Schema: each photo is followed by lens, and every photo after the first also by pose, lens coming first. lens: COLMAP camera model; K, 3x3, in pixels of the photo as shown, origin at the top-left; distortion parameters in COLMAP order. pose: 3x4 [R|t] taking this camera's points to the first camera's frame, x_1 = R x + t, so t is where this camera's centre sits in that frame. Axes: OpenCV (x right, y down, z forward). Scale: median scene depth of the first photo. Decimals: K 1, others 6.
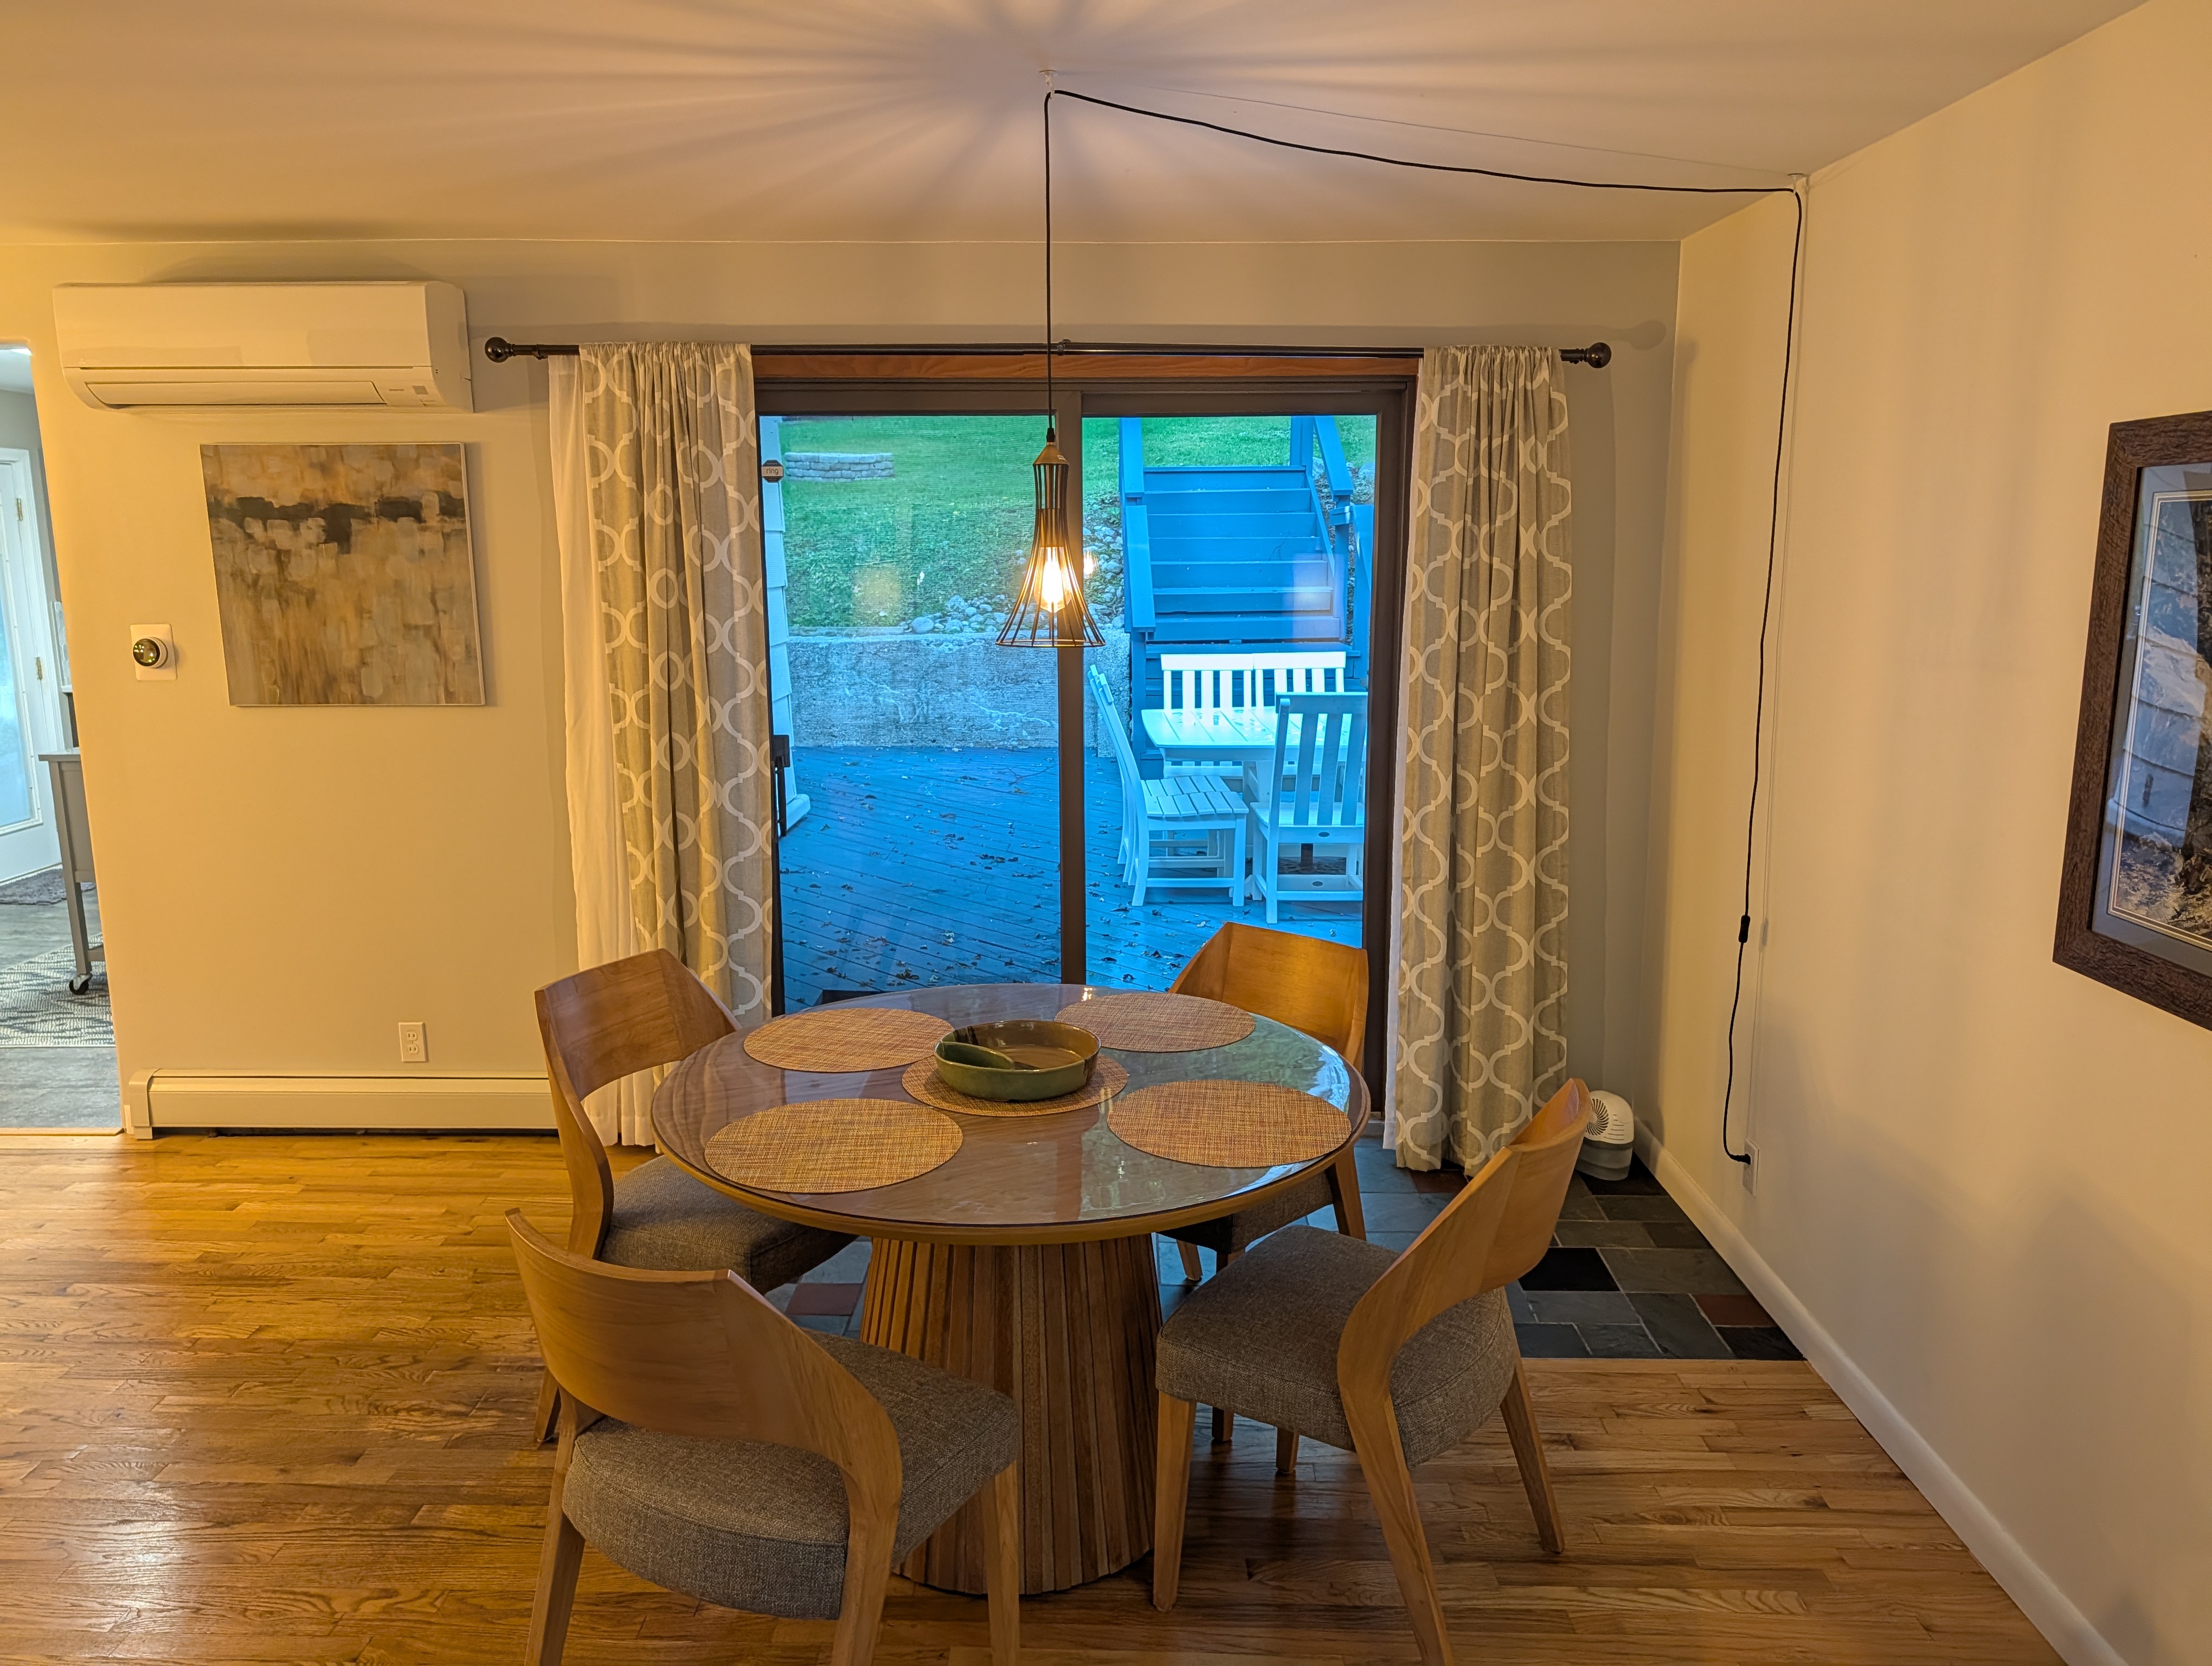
lens RADIAL K [[1557.7, 0, 1093.4], [0, 1557.7, 829.9], [0, 0, 1]] dist [0.024996, -0.022673]
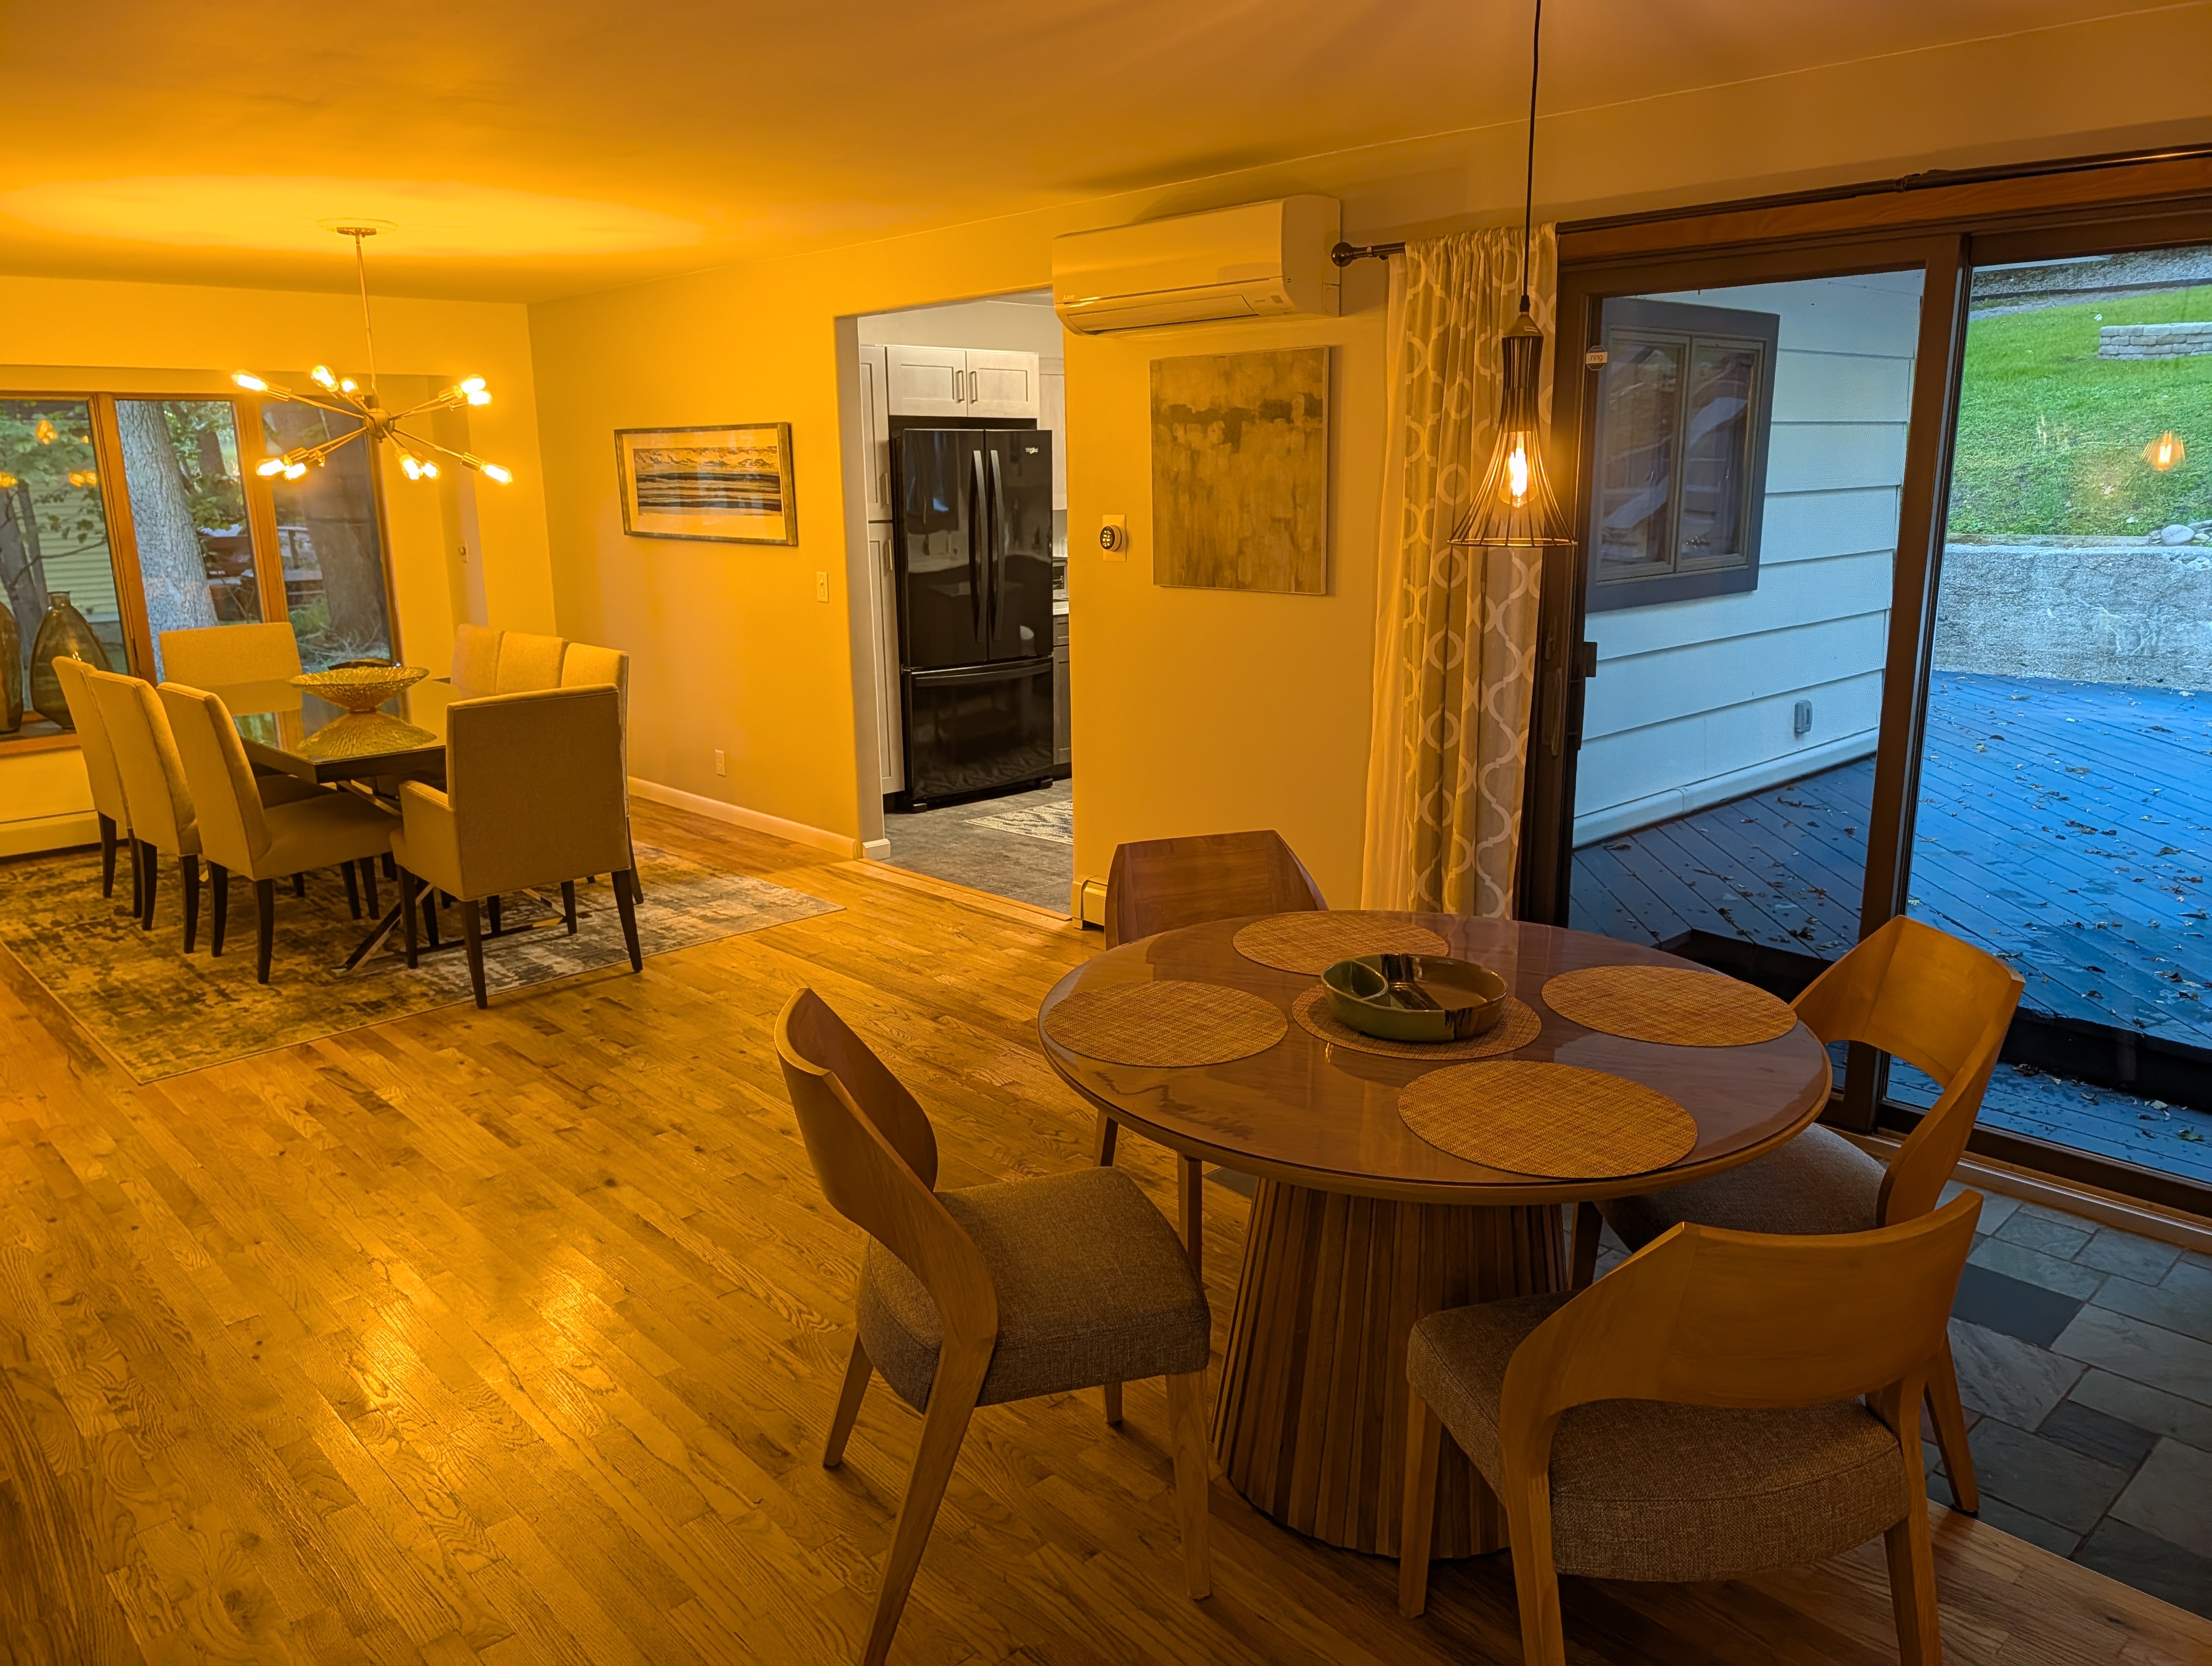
lens RADIAL K [[1557.7, 0, 1093.4], [0, 1557.7, 829.9], [0, 0, 1]] dist [0.024996, -0.022673]
pose [[0.712080, 0.157071, -0.684303, 0.263956], [-0.114653, 0.987585, 0.107378, -0.017053], [0.692673, 0.001996, 0.721249, 0.118317]]
